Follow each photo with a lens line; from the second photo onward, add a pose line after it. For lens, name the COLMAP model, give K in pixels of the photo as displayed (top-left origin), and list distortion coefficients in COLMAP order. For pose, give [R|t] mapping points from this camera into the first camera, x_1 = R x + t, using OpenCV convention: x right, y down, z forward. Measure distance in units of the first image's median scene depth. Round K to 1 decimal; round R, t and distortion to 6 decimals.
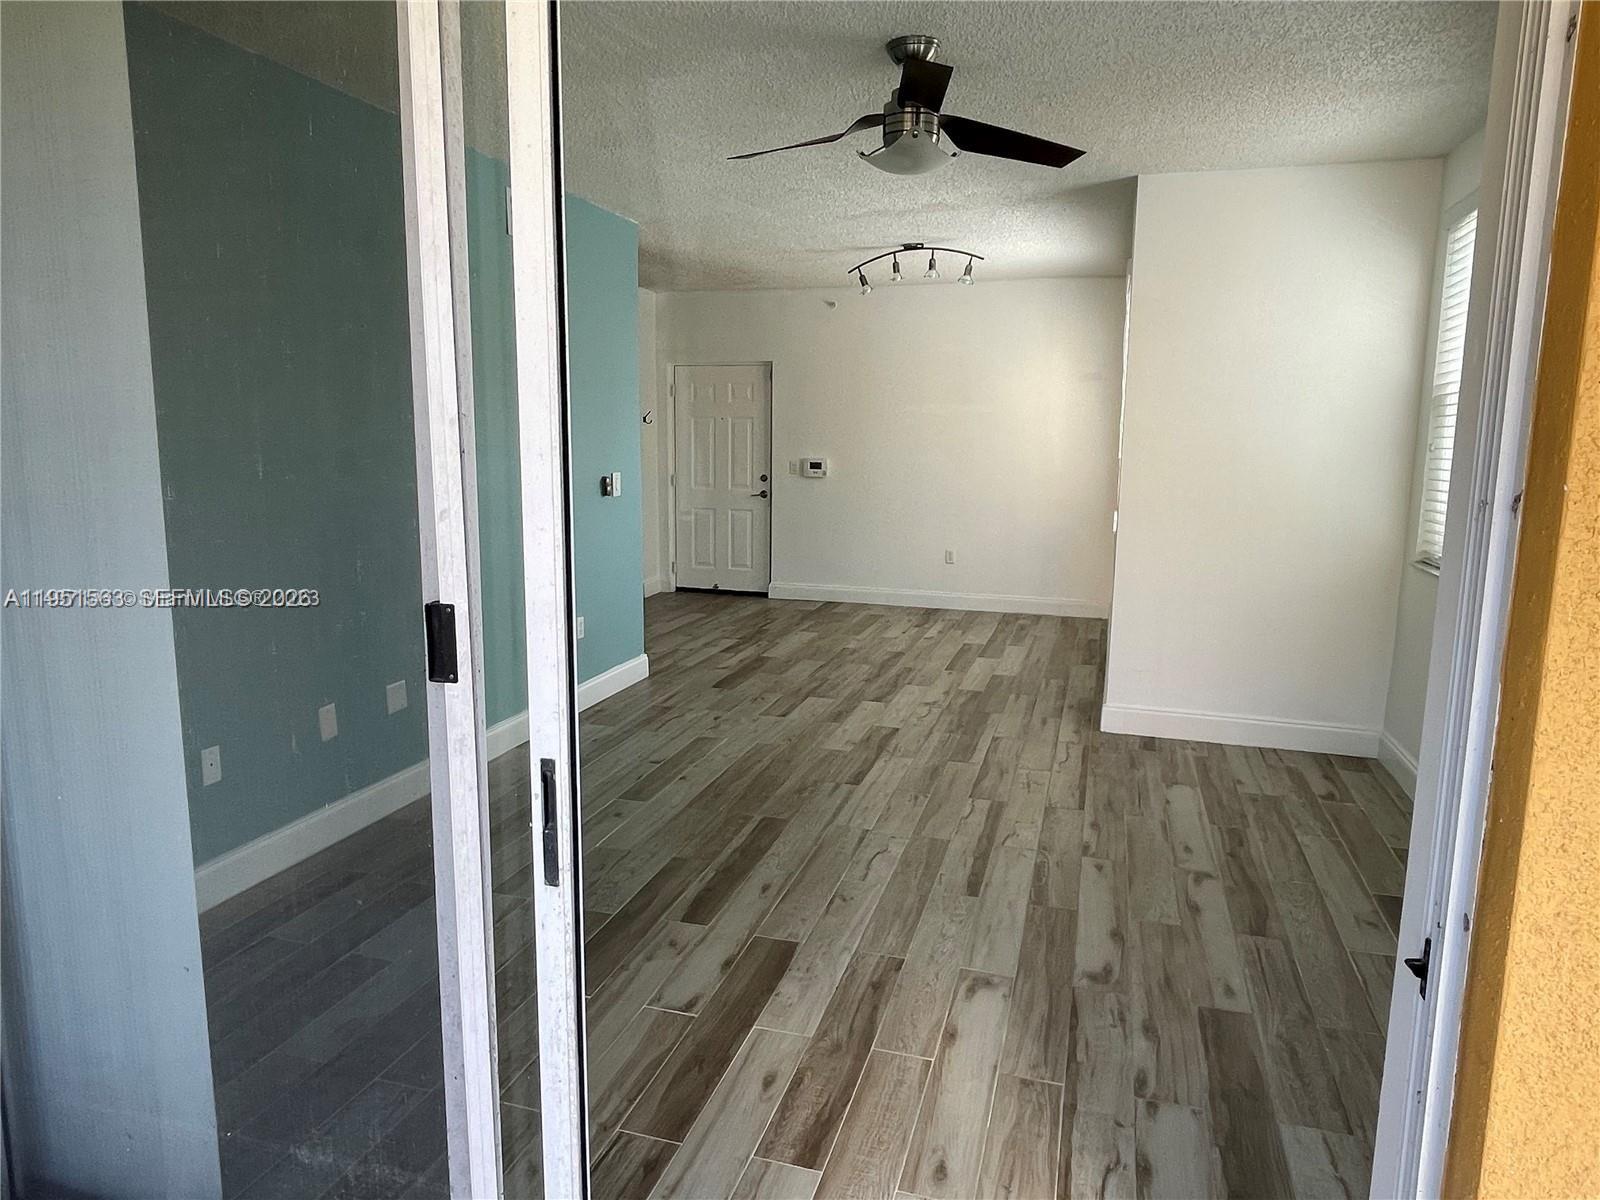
lens RADIAL K [[1046.1, 0, 790.2], [0, 1046.1, 597.3], [0, 0, 1]] dist [0.008072, -0.004243]
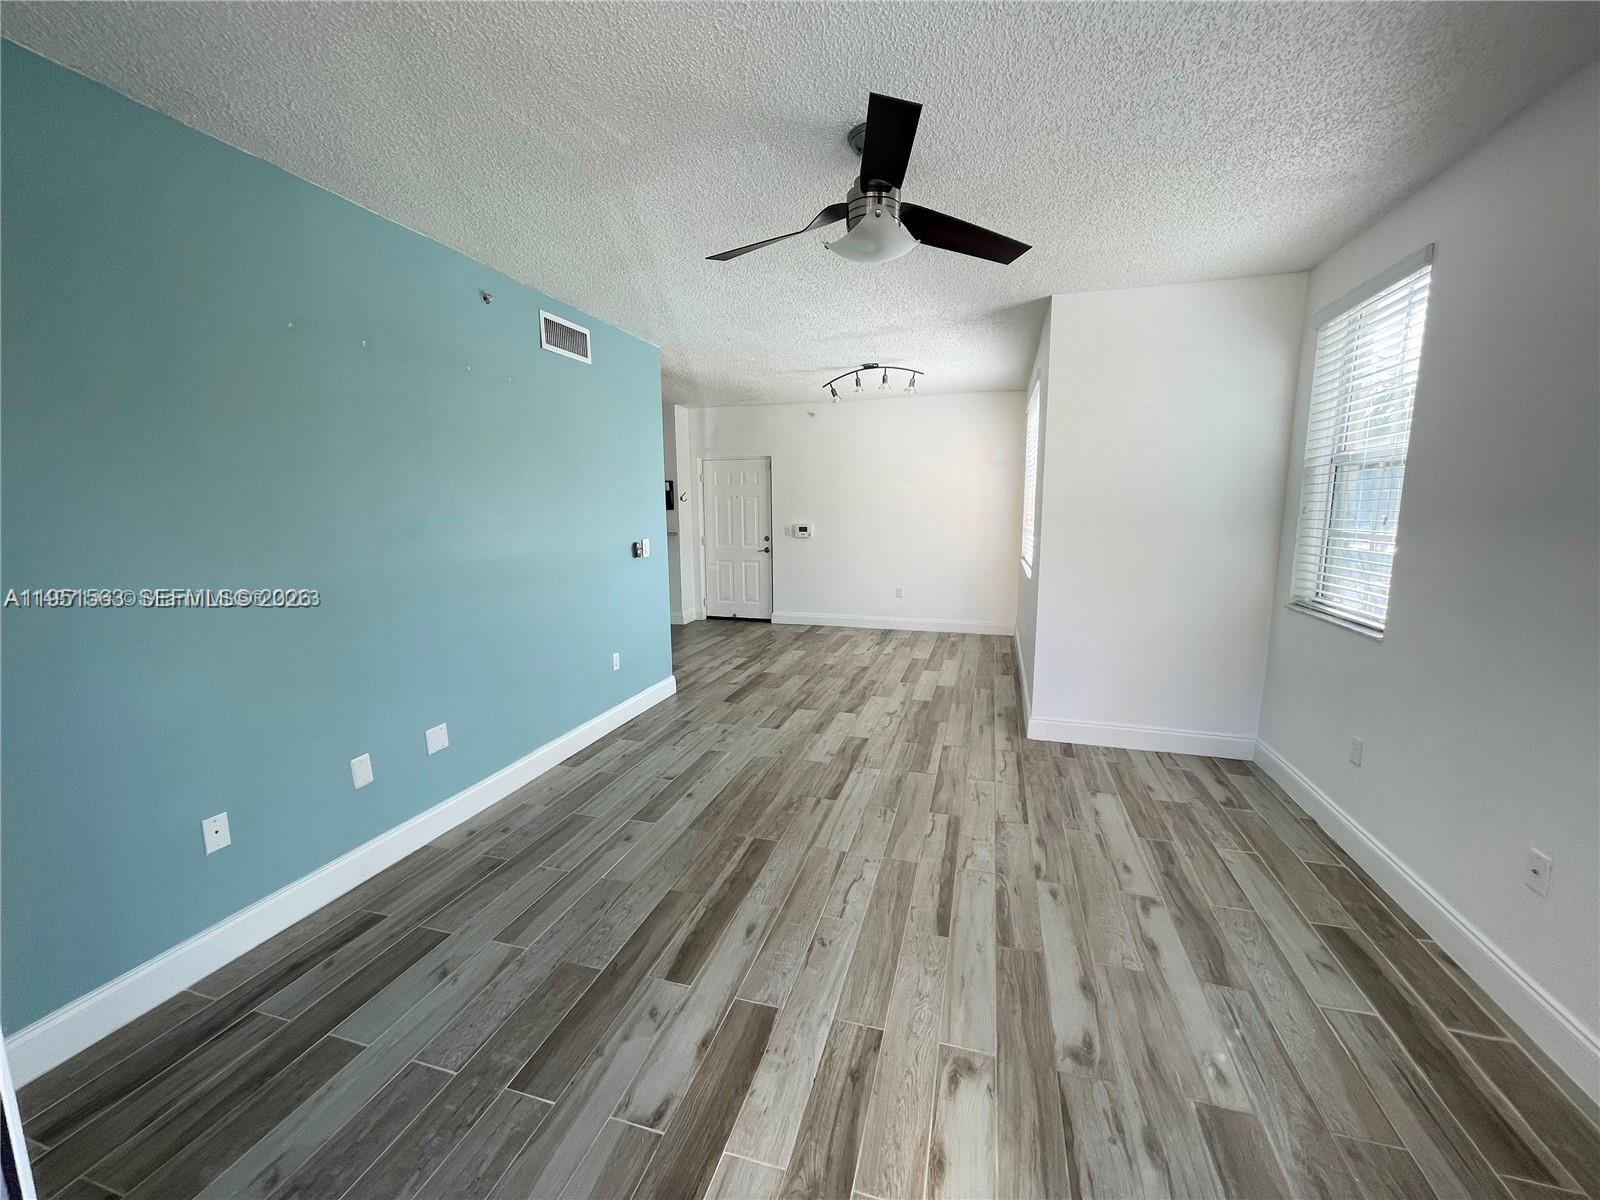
lens RADIAL K [[651.6, 0, 800.0], [0, 651.6, 600.0], [0, 0, 1]] dist [-0.000765, 0.000607]
pose [[0.999812, -0.017140, 0.009103, 0.023734], [0.017254, 0.999771, -0.012635, -0.044514], [-0.008884, 0.012790, 0.999879, 0.282945]]
